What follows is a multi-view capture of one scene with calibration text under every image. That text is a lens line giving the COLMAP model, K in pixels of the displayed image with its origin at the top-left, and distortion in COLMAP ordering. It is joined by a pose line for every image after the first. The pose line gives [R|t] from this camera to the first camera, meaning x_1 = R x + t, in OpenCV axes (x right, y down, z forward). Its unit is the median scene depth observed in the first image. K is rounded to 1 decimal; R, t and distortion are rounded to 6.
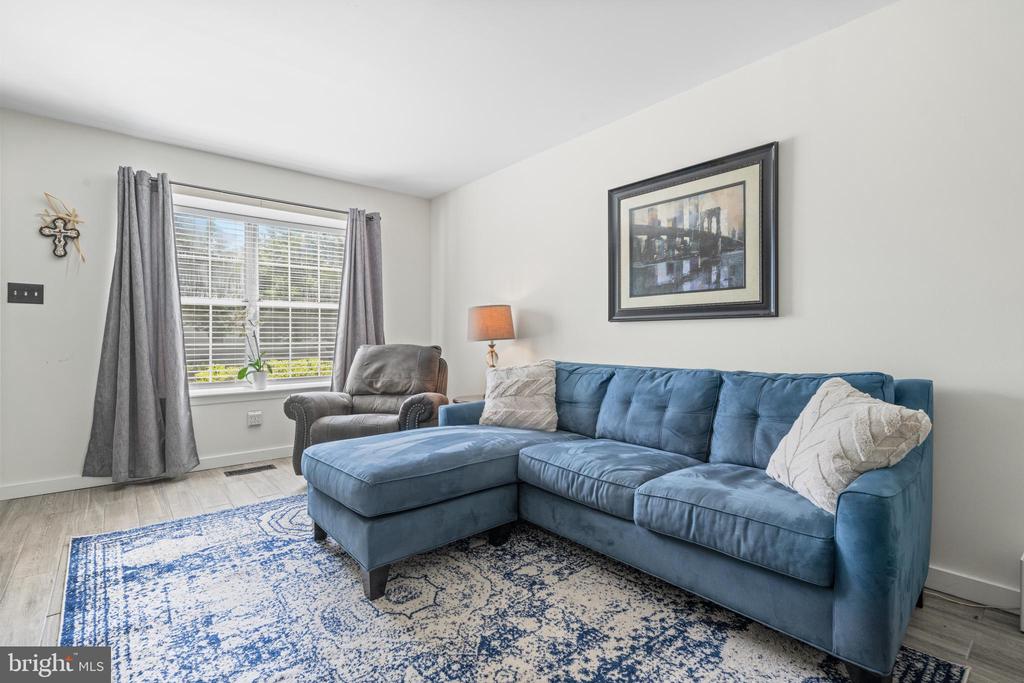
lens RADIAL K [[474.3, 0, 507.2], [0, 474.3, 340.1], [0, 0, 1]] dist [-0.000977, 0.000120]
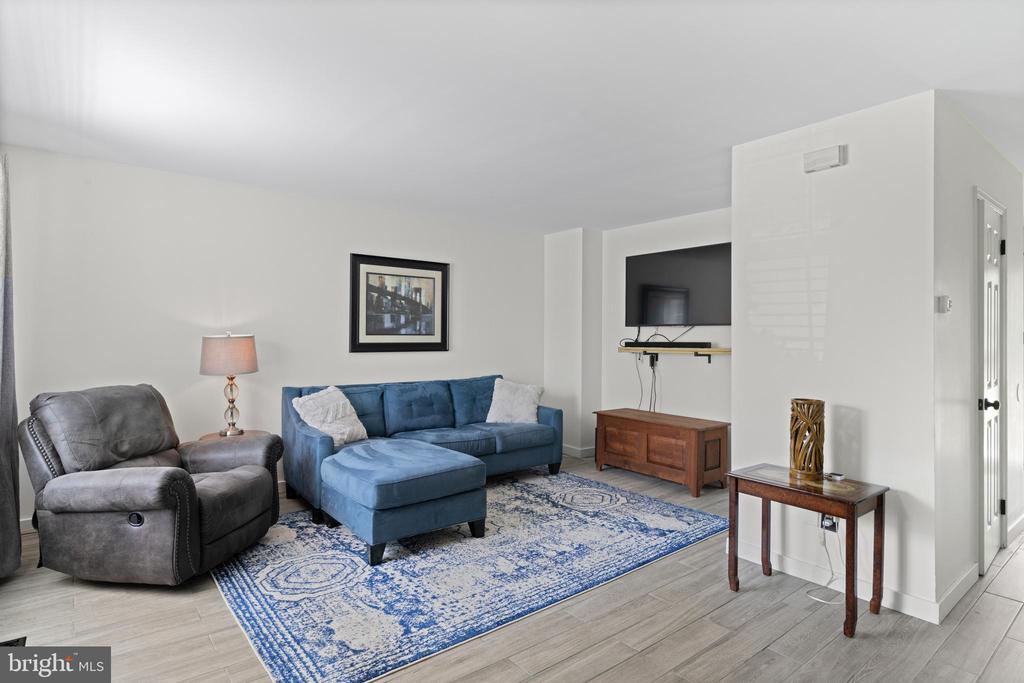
lens RADIAL K [[545.0, 0, 513.2], [0, 545.0, 336.3], [0, 0, 1]] dist [0.001423, -0.000815]
pose [[0.017344, 0.000936, 0.999849, -1.545790], [-0.001445, 0.999999, -0.000911, -0.098891], [-0.999849, -0.001429, 0.017345, 0.618825]]
